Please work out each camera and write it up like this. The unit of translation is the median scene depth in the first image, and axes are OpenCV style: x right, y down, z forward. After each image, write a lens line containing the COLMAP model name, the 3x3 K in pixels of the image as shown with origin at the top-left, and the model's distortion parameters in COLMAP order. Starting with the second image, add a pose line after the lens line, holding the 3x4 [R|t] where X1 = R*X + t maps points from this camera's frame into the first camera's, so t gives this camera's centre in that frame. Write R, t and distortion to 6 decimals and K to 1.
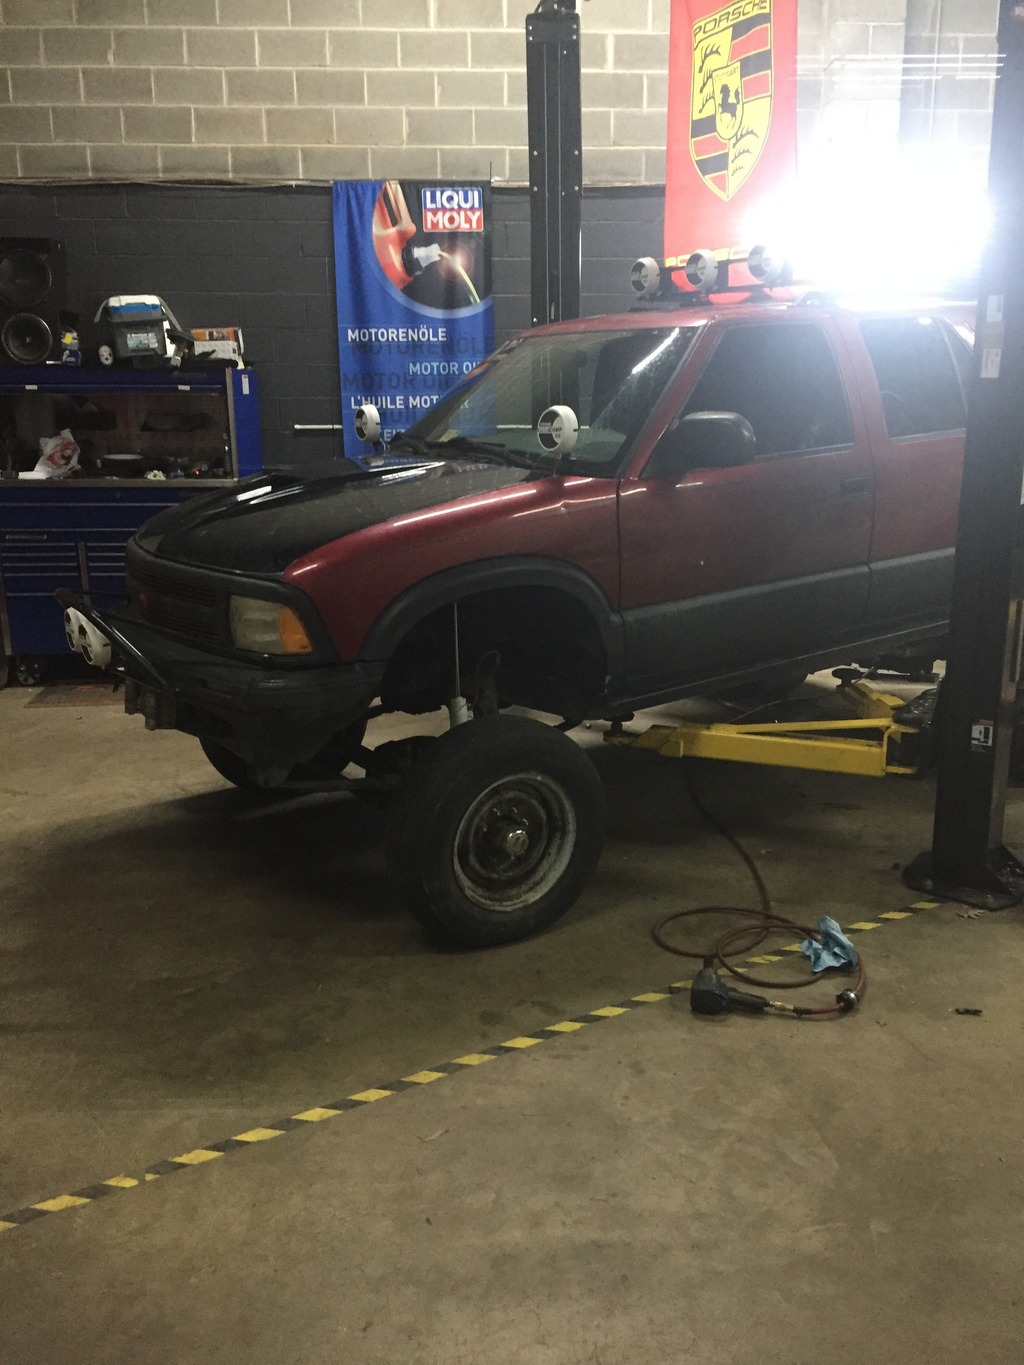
lens RADIAL K [[1166.1, 0, 510.1], [0, 1166.1, 684.0], [0, 0, 1]] dist [0.067543, -0.080072]
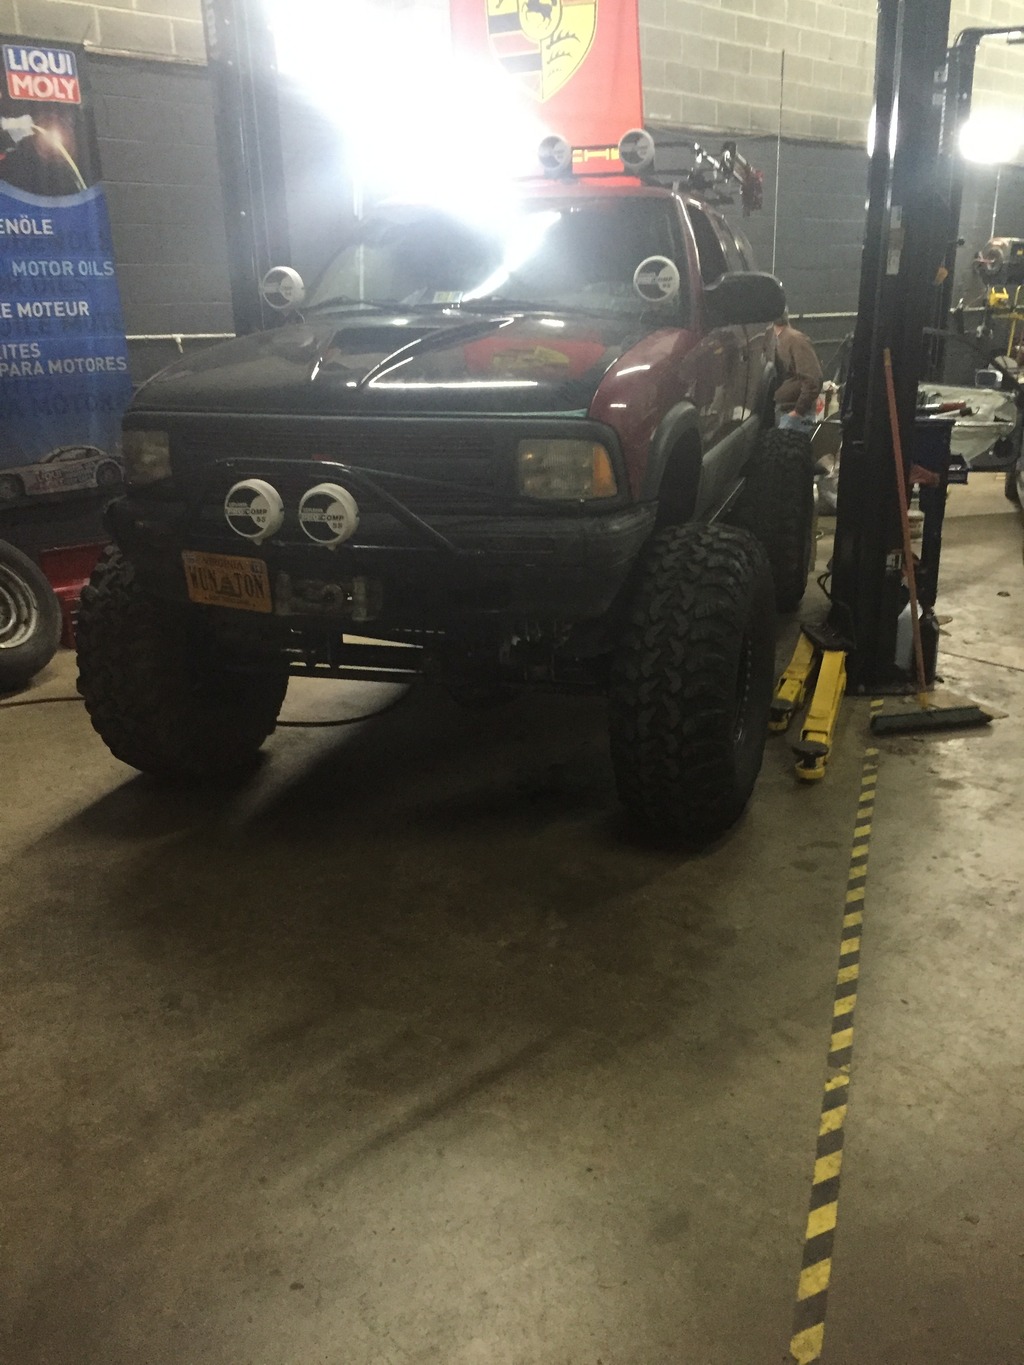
lens RADIAL K [[1166.1, 0, 515.3], [0, 1166.1, 685.7], [0, 0, 1]] dist [0.067543, -0.080072]
pose [[0.772673, -0.210455, 0.598904, -0.383107], [0.167808, 0.977601, 0.127033, -0.030172], [-0.612223, 0.002346, 0.790682, 0.133888]]
